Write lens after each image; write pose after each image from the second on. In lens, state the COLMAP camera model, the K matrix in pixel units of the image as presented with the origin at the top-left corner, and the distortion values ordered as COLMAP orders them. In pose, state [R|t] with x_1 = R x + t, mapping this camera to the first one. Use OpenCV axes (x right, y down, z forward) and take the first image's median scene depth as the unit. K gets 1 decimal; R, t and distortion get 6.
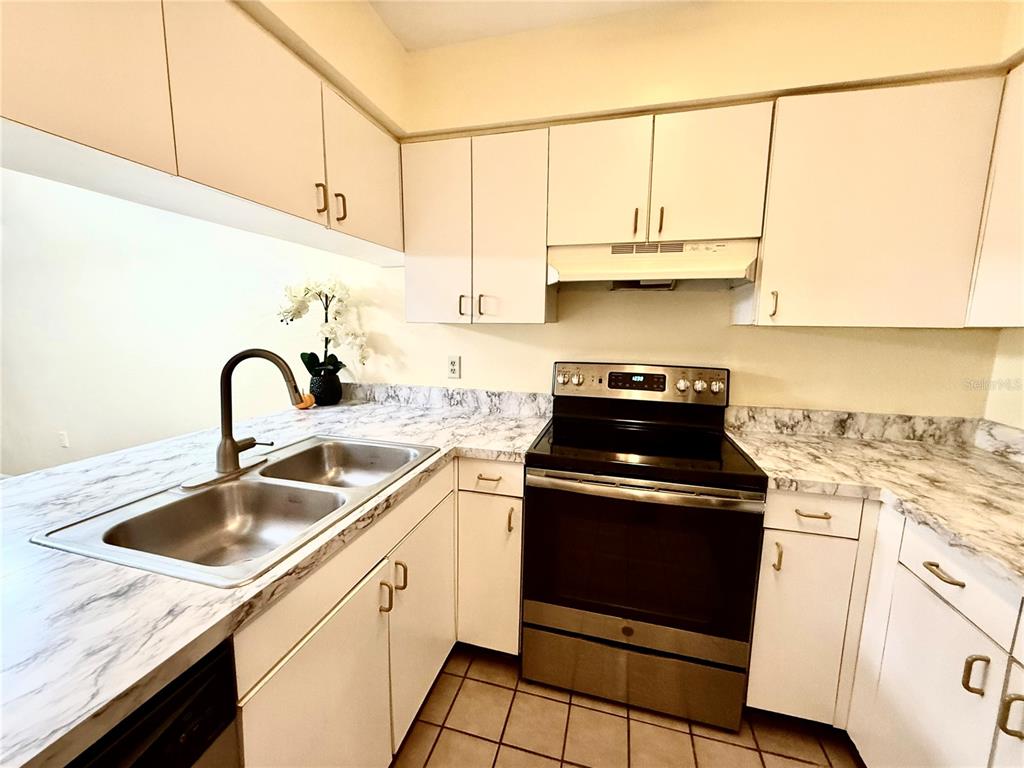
lens RADIAL K [[410.3, 0, 508.2], [0, 410.3, 386.4], [0, 0, 1]] dist [0.002321, -0.000861]
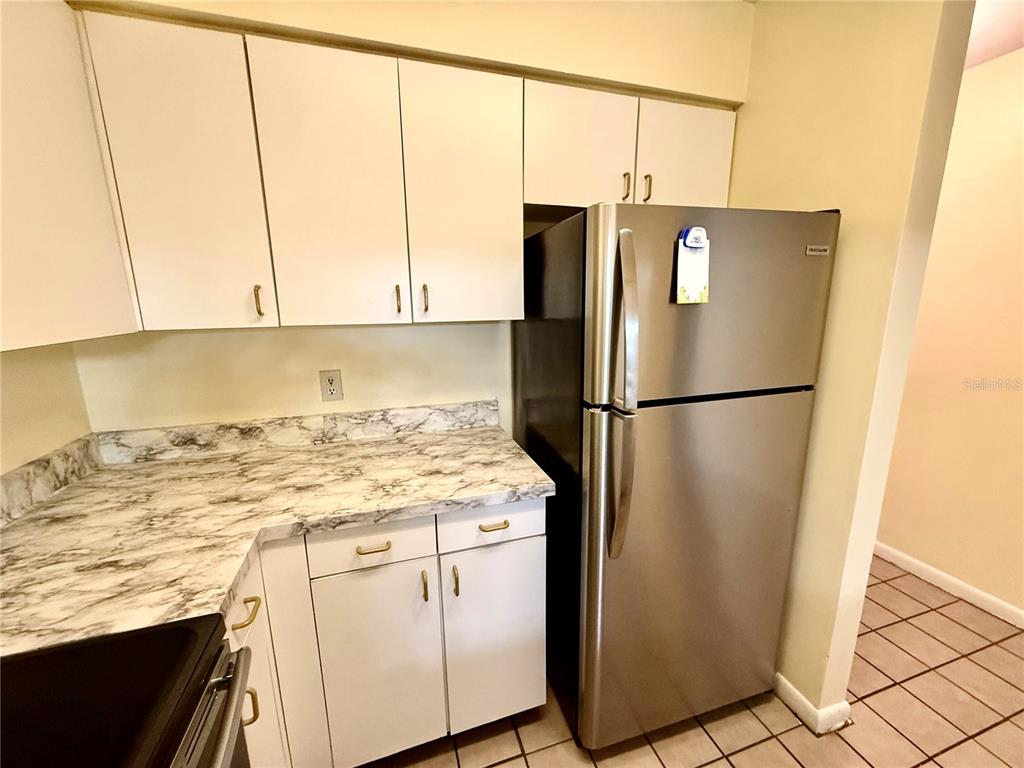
lens RADIAL K [[410.3, 0, 511.2], [0, 410.3, 380.0], [0, 0, 1]] dist [0.002321, -0.000861]
pose [[-0.543252, -0.170578, 0.822058, -0.005733], [0.127526, 0.951016, 0.281612, -0.156810], [-0.829828, 0.257821, -0.494889, 0.672484]]
